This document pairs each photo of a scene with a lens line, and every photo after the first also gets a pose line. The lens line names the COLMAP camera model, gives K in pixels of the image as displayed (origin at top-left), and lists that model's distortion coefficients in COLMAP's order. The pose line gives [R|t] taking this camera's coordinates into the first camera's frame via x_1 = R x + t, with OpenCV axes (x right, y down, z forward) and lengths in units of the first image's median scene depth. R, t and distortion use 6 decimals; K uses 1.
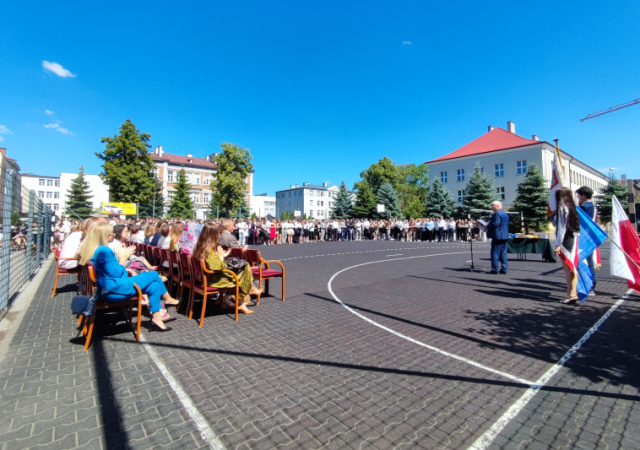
lens RADIAL K [[307.9, 0, 318.5], [0, 307.9, 207.7], [0, 0, 1]] dist [0.000139, 0.000830]
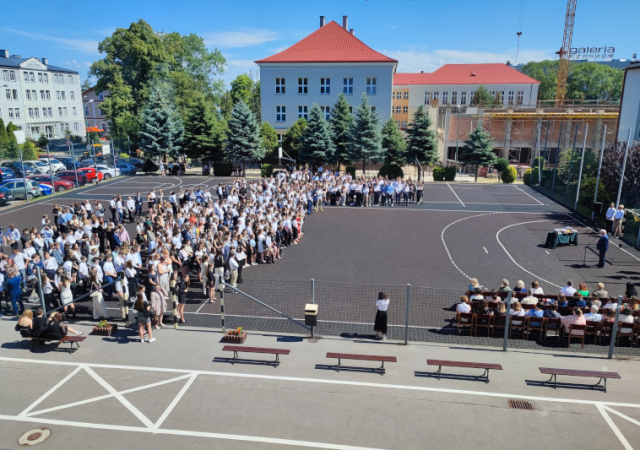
lens RADIAL K [[487.8, 0, 318.2], [0, 487.8, 228.5], [0, 0, 1]] dist [0.025263, -0.034898]
pose [[0.731987, -0.164118, 0.661257, -2.819273], [-0.047828, 0.955782, 0.290160, -0.876906], [-0.679638, -0.244020, 0.691770, 0.185387]]
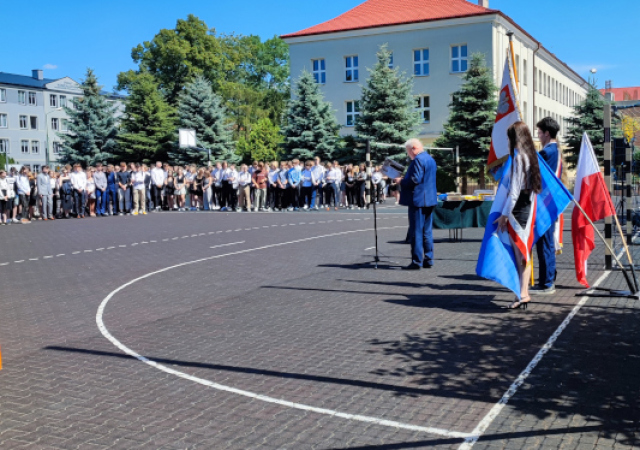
lens RADIAL K [[697.7, 0, 348.2], [0, 697.7, 226.3], [0, 0, 1]] dist [0.058128, 0.000000]
pose [[0.908797, -0.049186, 0.414329, -0.054384], [-0.005662, 0.991482, 0.130120, -0.027875], [-0.417200, -0.120599, 0.900777, -0.076053]]
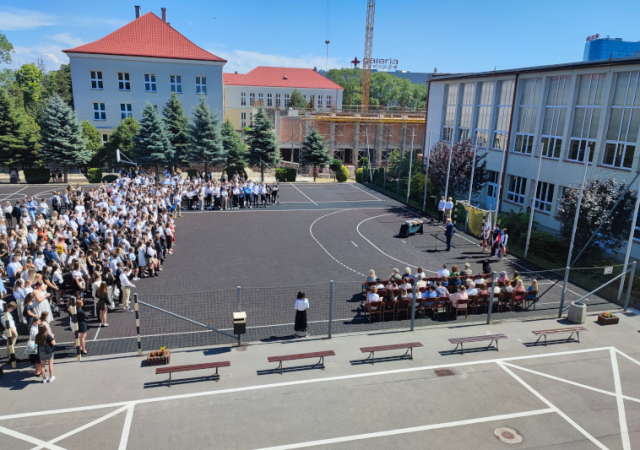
lens RADIAL K [[487.8, 0, 326.2], [0, 487.8, 241.5], [0, 0, 1]] dist [0.025263, -0.034898]
pose [[0.412328, -0.225806, 0.882608, -3.120427], [-0.090570, 0.953838, 0.286341, -0.861026], [-0.906522, -0.198004, 0.372843, 0.555881]]
